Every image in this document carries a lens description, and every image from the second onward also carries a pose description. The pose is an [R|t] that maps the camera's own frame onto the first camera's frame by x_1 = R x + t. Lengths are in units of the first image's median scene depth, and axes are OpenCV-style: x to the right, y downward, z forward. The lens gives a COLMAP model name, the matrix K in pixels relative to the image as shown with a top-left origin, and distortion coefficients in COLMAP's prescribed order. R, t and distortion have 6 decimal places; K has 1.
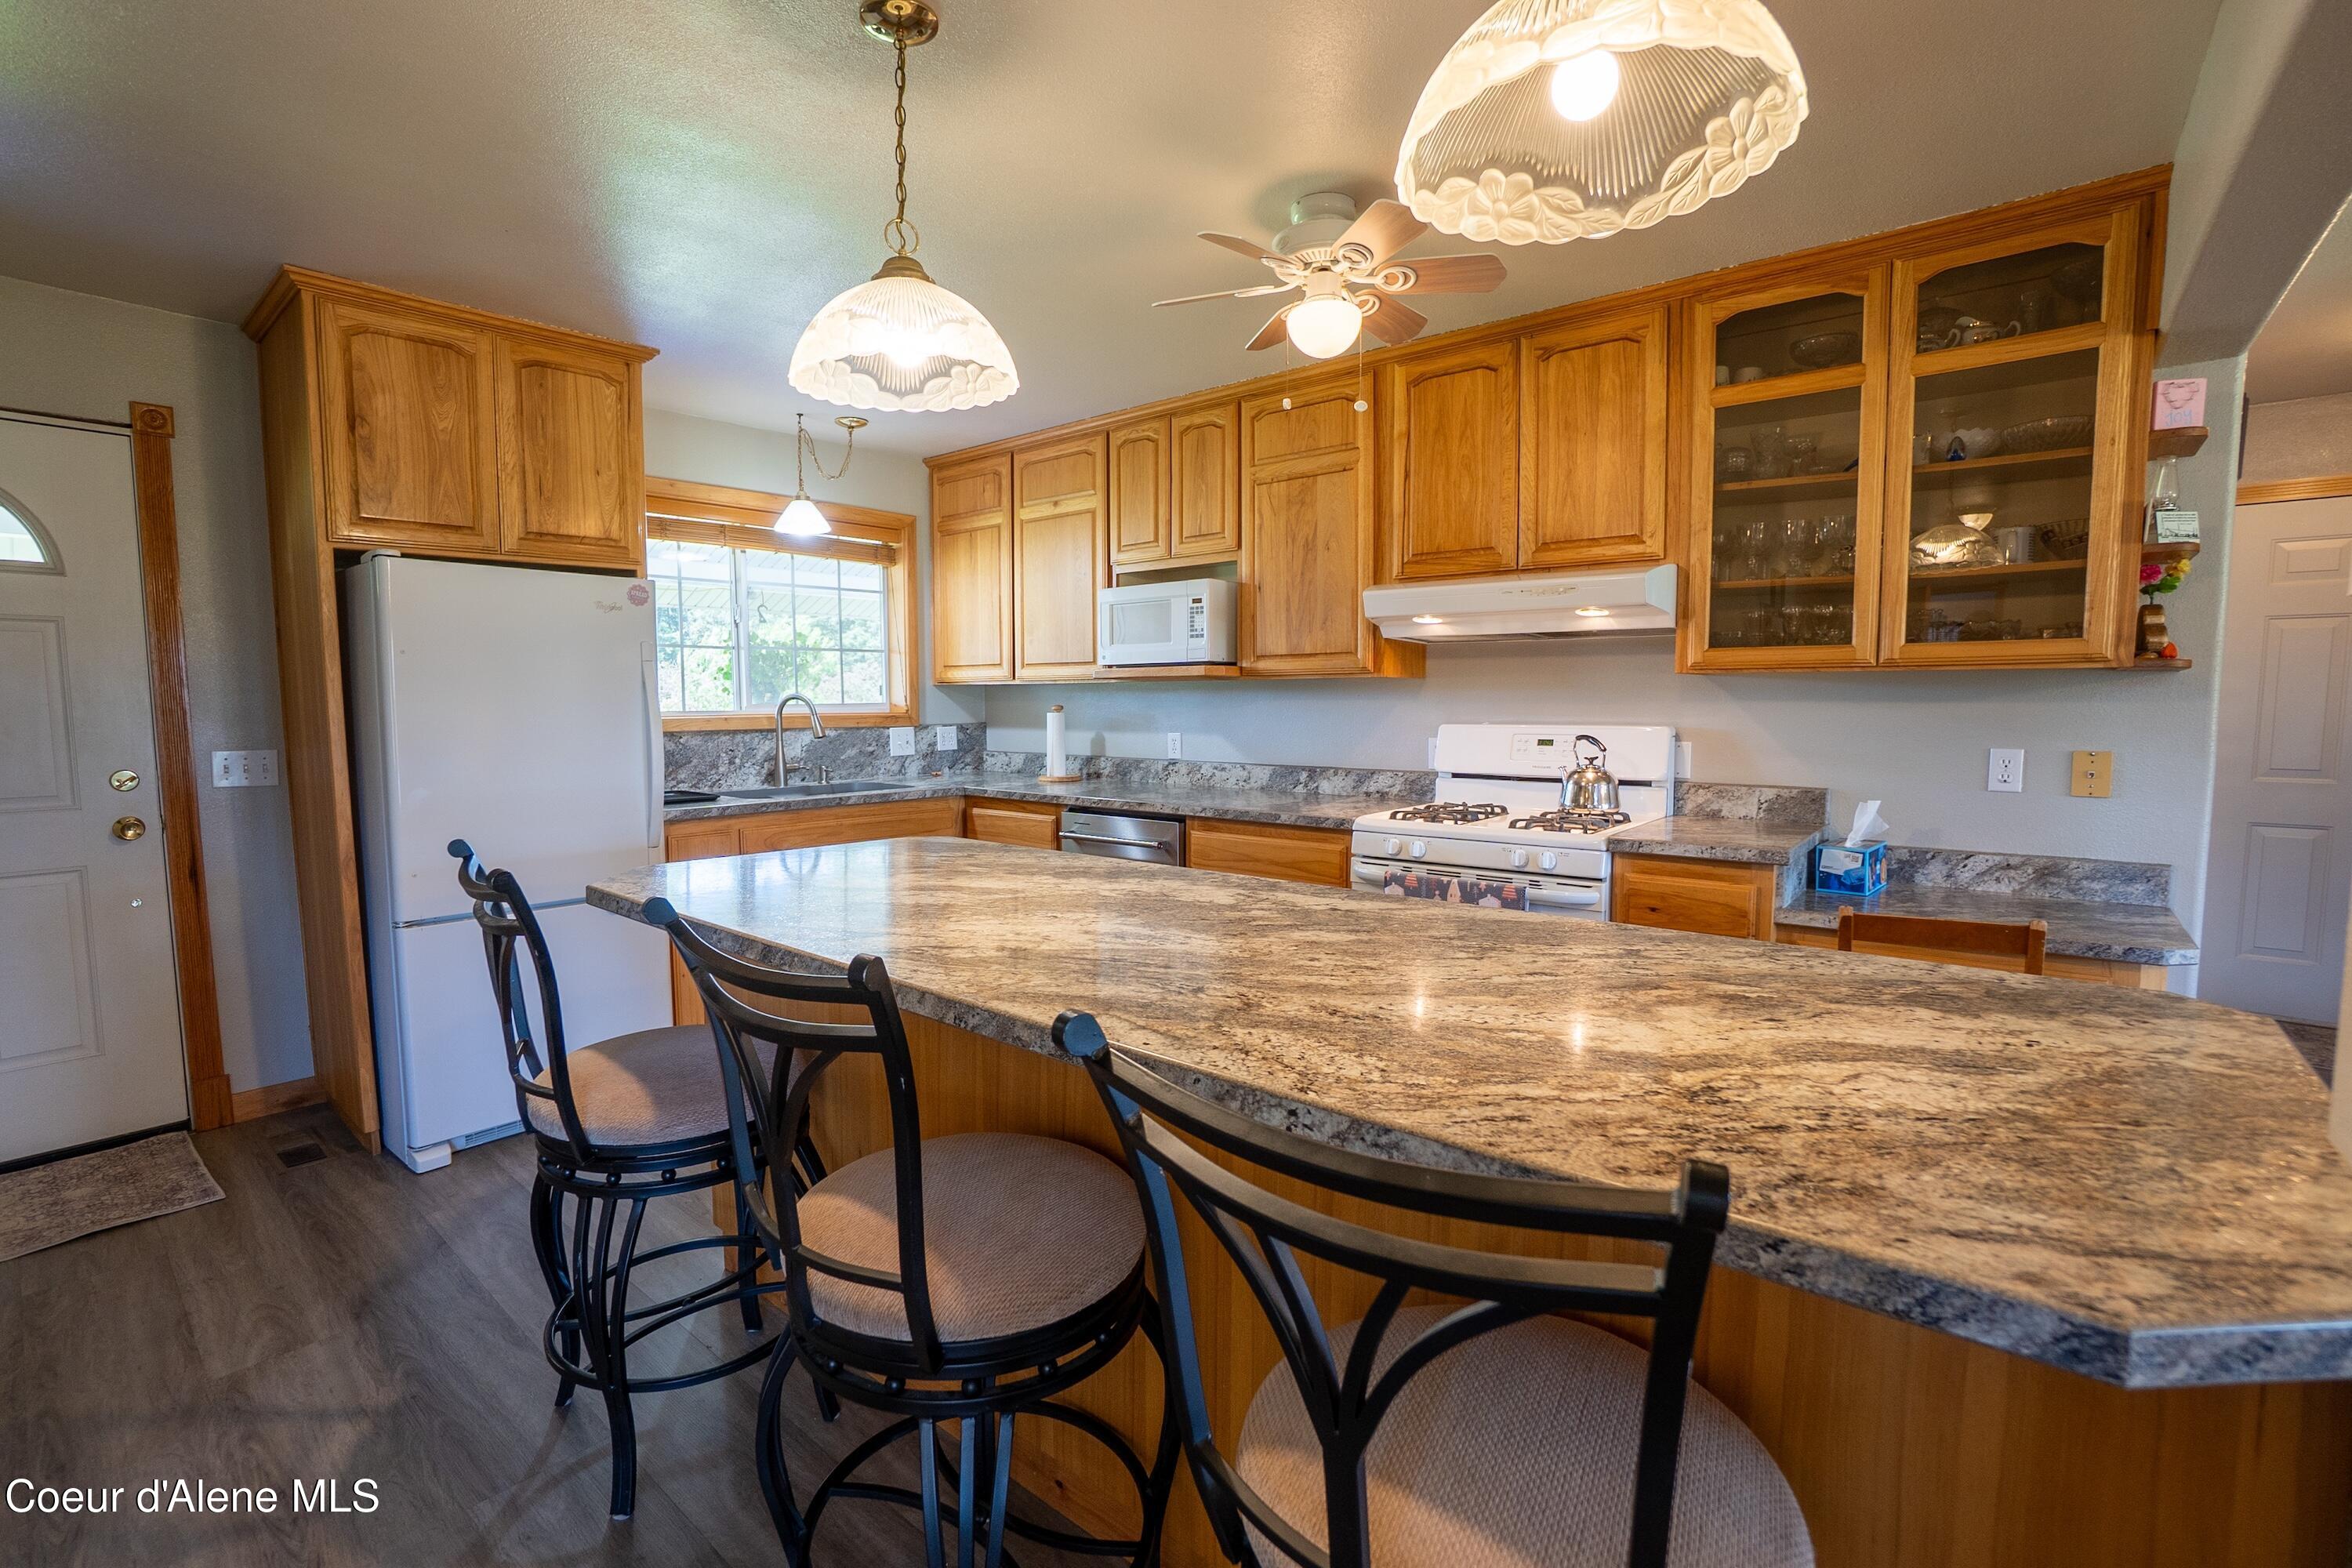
lens RADIAL K [[1053.2, 0, 1162.1], [0, 1053.2, 778.6], [0, 0, 1]] dist [-0.053017, 0.016012]
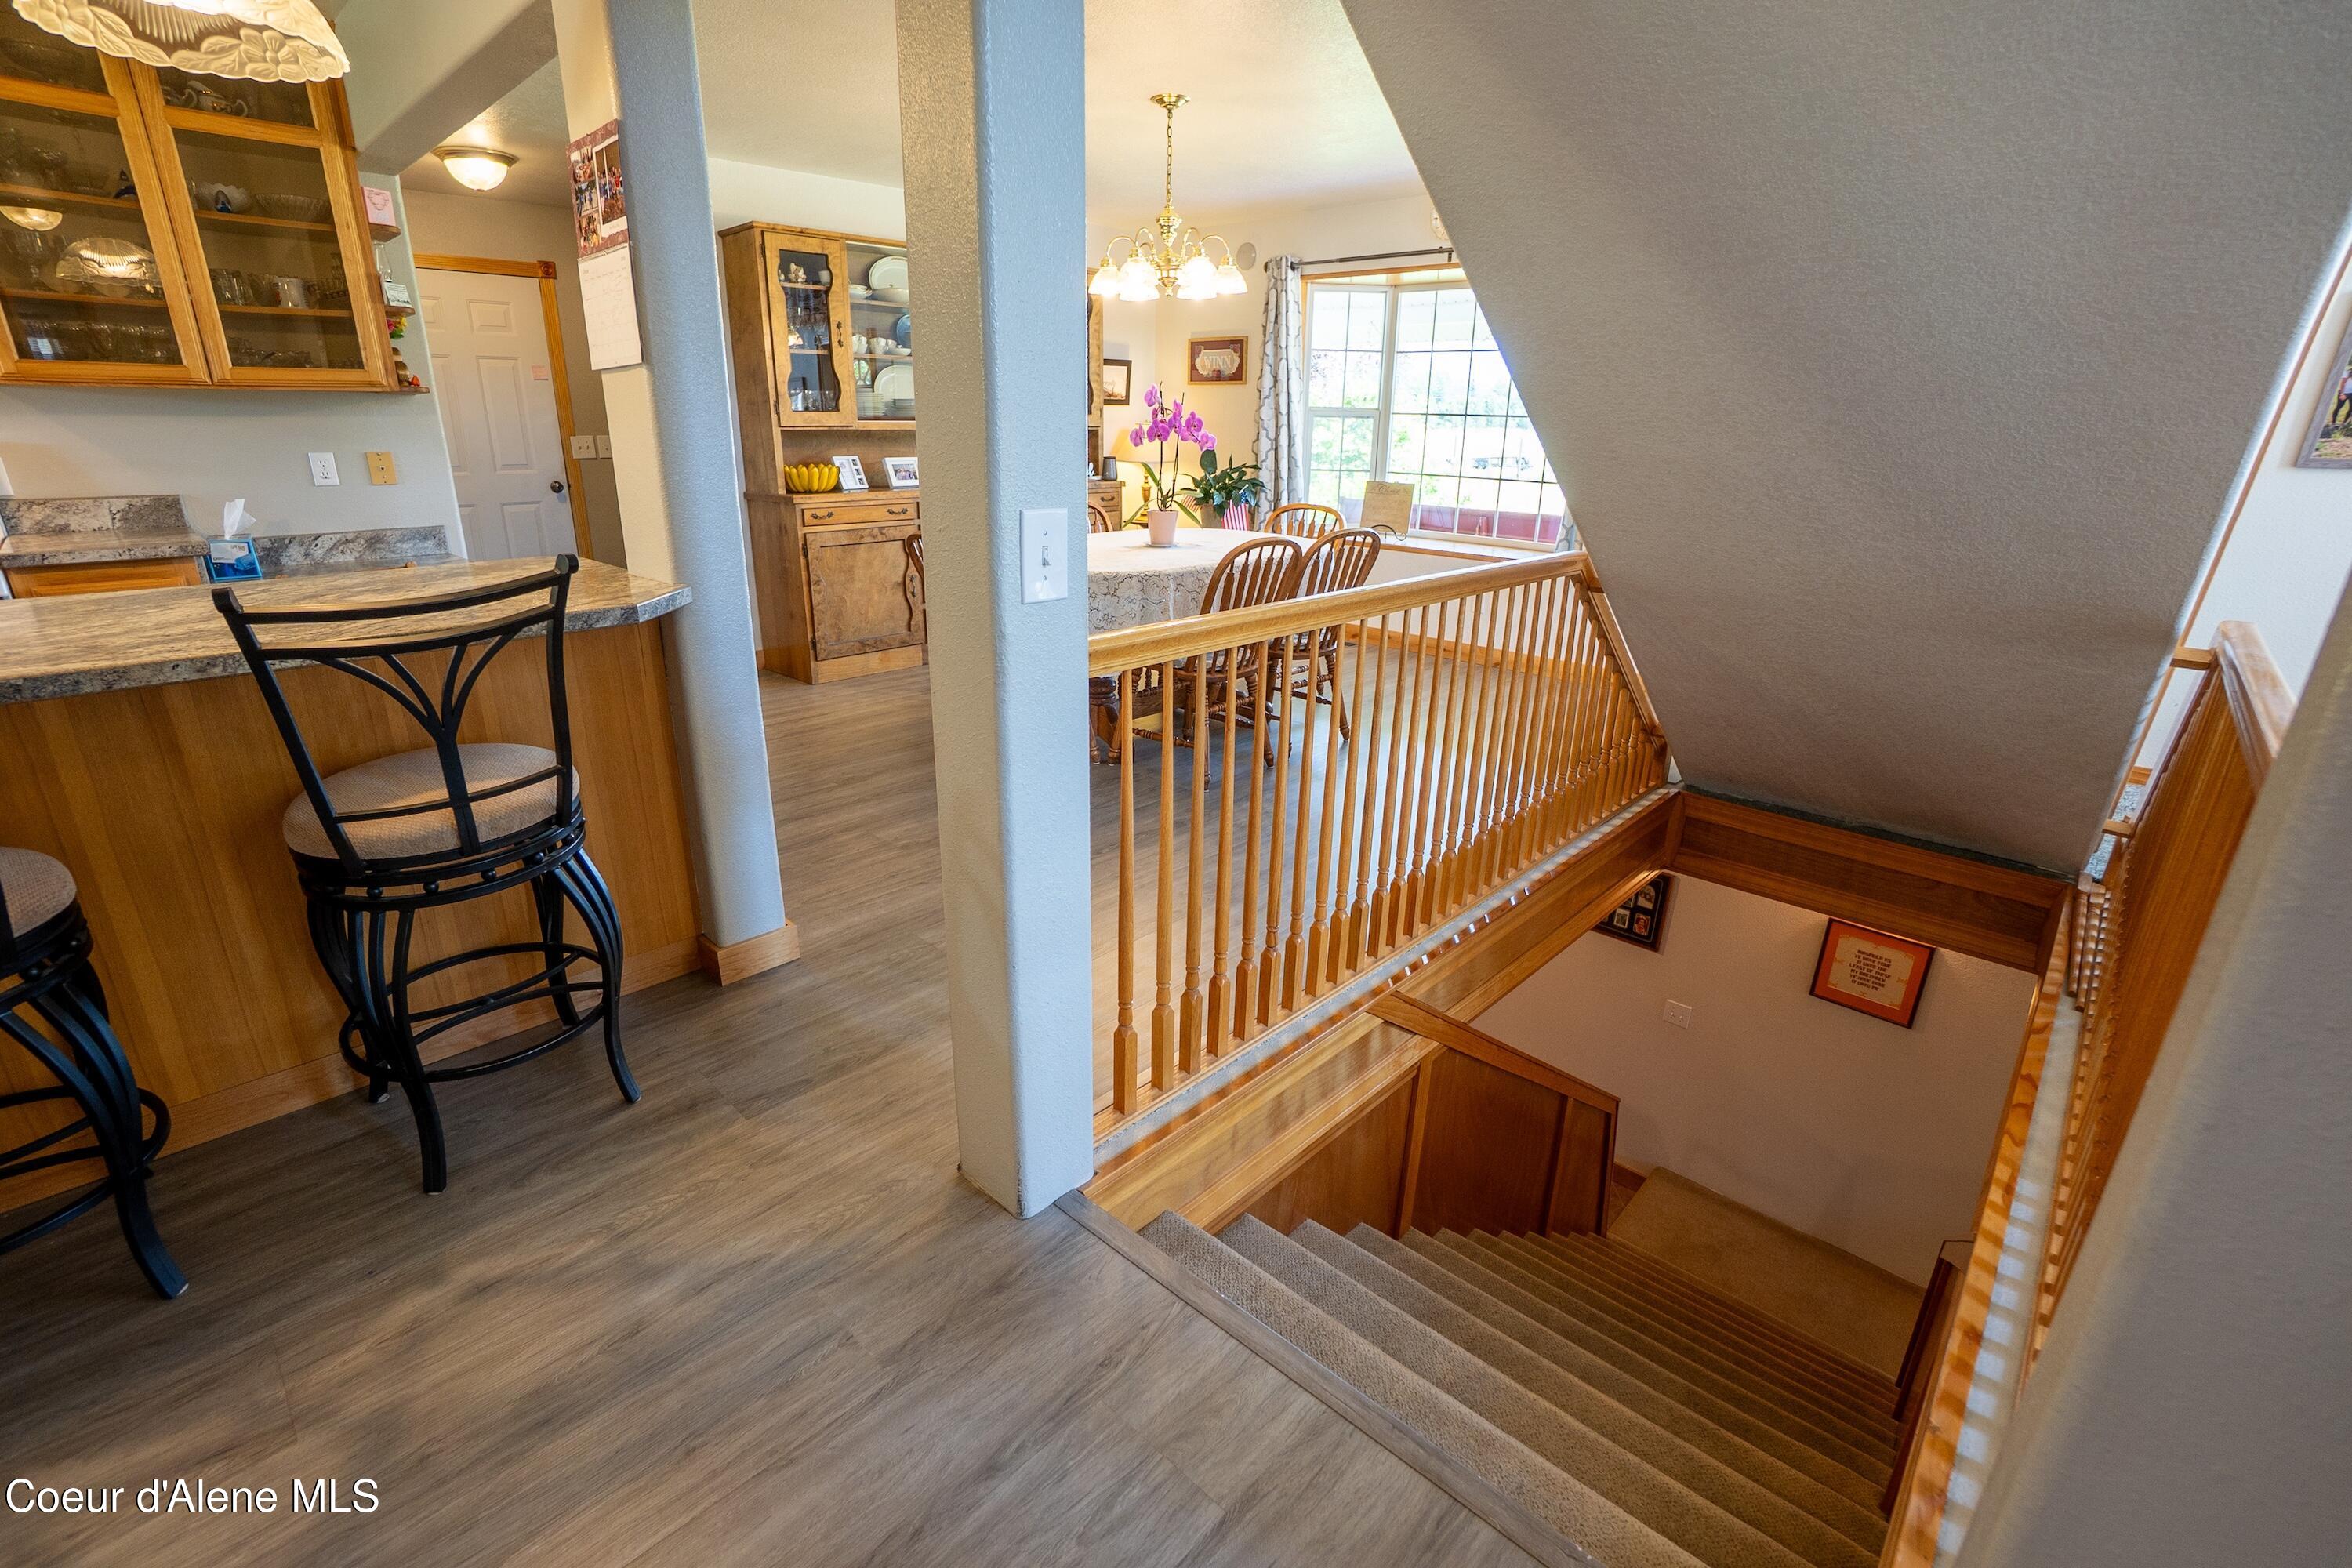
lens RADIAL K [[1053.2, 0, 1176.6], [0, 1053.2, 795.1], [0, 0, 1]] dist [-0.053017, 0.016012]
pose [[0.070092, -0.329400, 0.941585, -0.505882], [0.059053, 0.943622, 0.325716, 0.026103], [-0.995791, 0.032773, 0.085592, -0.224307]]
